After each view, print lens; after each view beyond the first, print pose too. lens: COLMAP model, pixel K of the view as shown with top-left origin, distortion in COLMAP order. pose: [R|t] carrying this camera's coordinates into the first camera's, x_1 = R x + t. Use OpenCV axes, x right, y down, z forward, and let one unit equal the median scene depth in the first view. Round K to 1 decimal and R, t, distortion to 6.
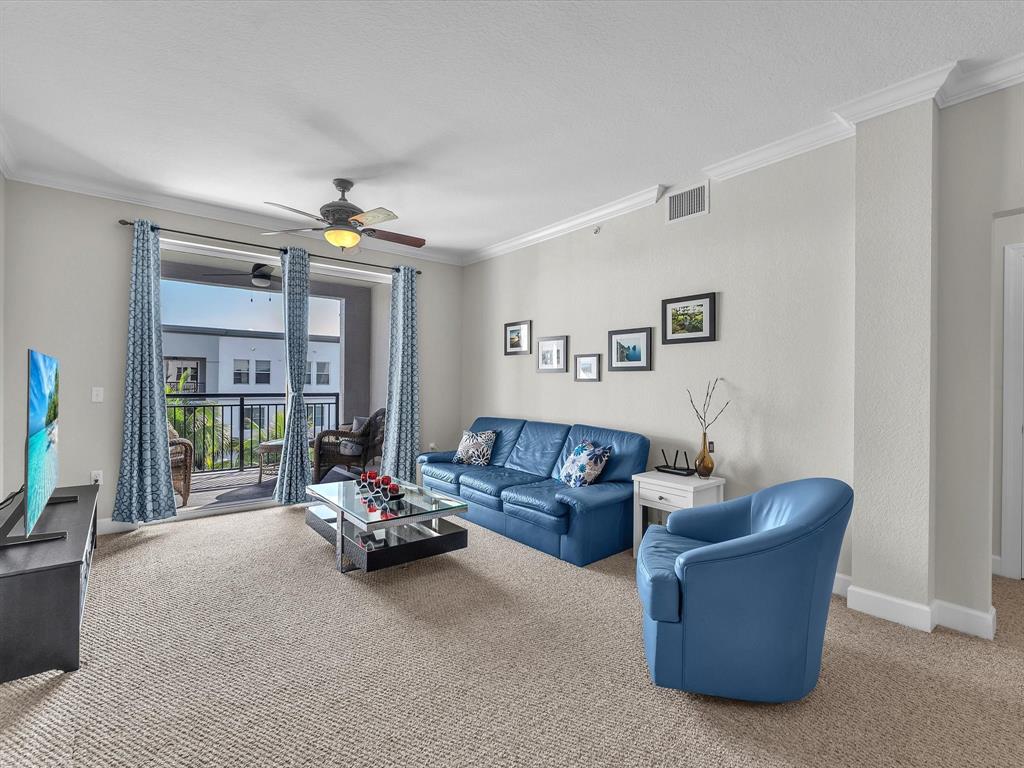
lens RADIAL K [[463.4, 0, 512.0], [0, 463.4, 384.0], [0, 0, 1]] dist [-0.000789, -0.000110]
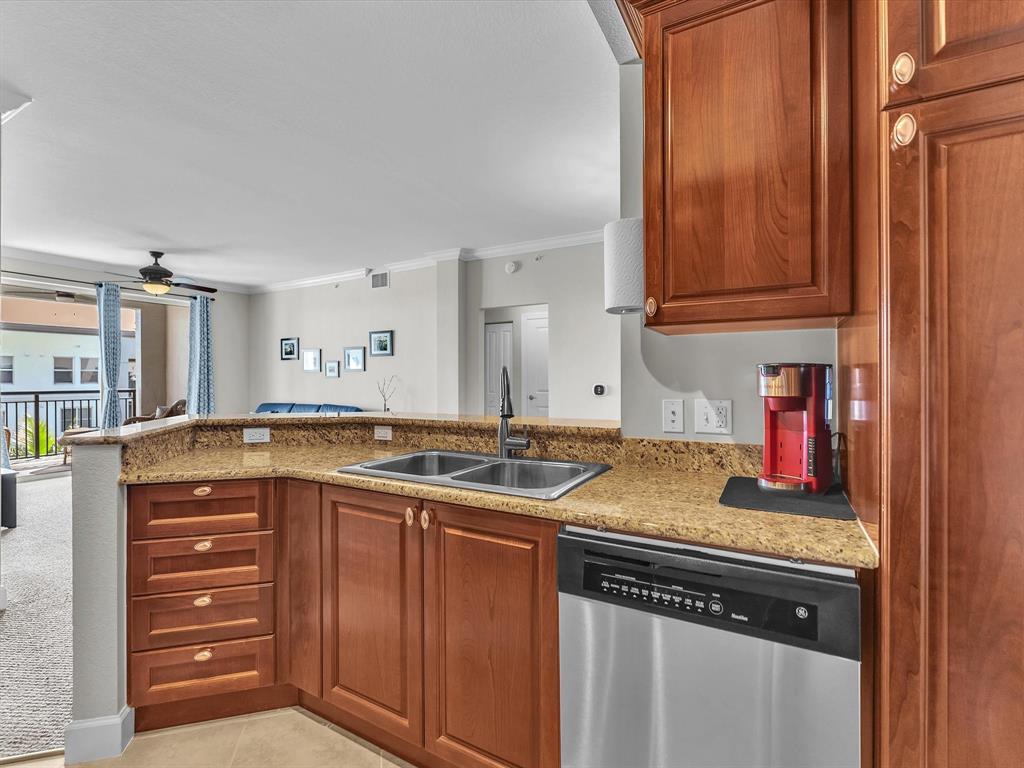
lens RADIAL K [[463.6, 0, 497.8], [0, 463.6, 379.4], [0, 0, 1]] dist [0.000617, 0.000350]
pose [[0.939441, -0.012396, 0.342485, 0.125256], [0.012154, 0.999922, 0.002853, 0.002541], [-0.342494, 0.001482, 0.939519, -0.609836]]
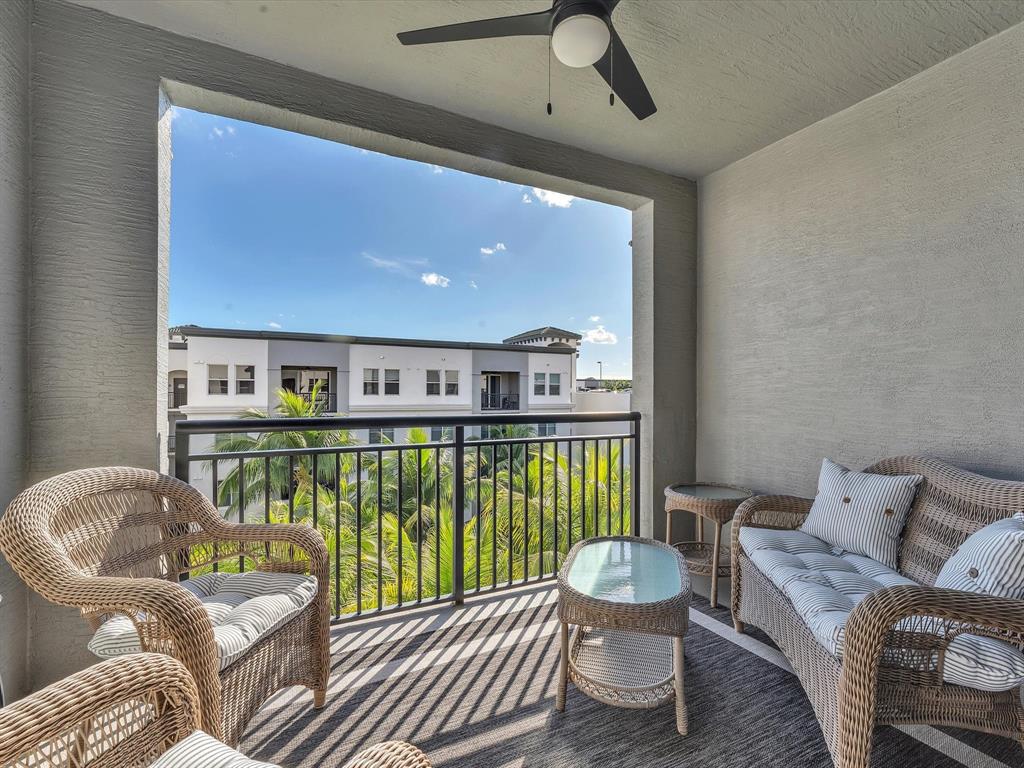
lens RADIAL K [[471.2, 0, 513.7], [0, 471.2, 400.9], [0, 0, 1]] dist [0.000575, 0.000327]
pose [[0.976615, -0.001381, -0.214992, -0.593677], [0.004304, 0.999905, 0.013125, 0.002522], [0.214953, -0.013744, 0.976528, 0.813410]]
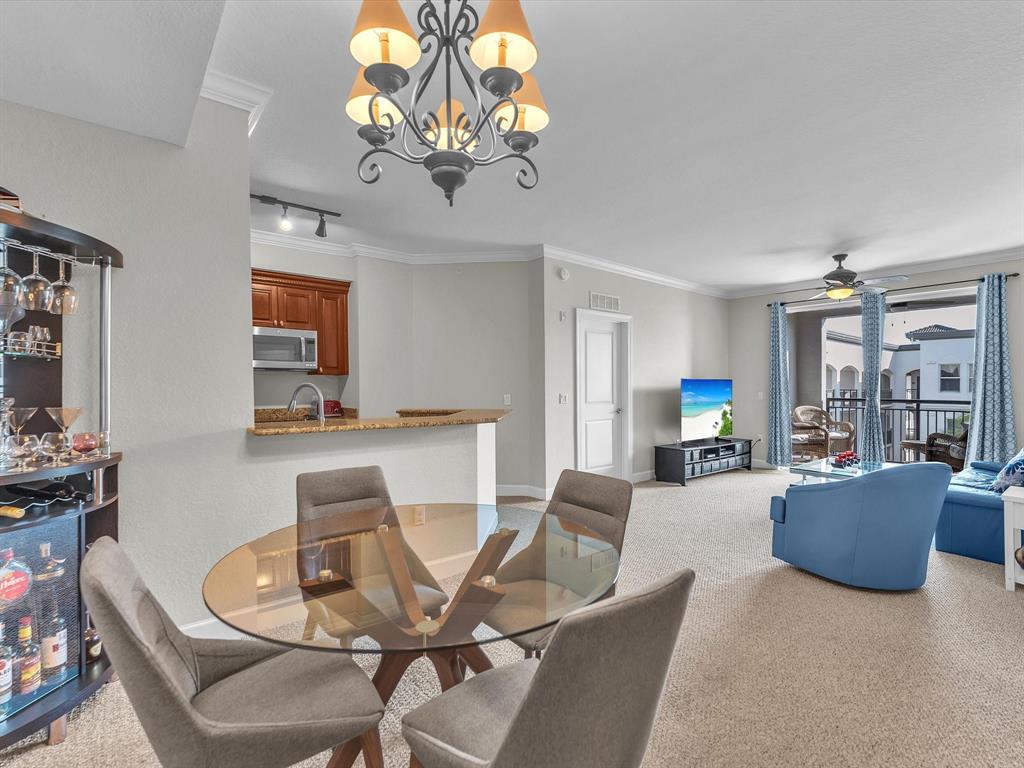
lens RADIAL K [[471.2, 0, 513.7], [0, 471.2, 400.9], [0, 0, 1]] dist [0.000575, 0.000327]
pose [[0.002860, 0.024312, -0.999700, 0.808780], [-0.005999, 0.999687, 0.024294, 0.000678], [0.999978, 0.005928, 0.003005, -0.032488]]
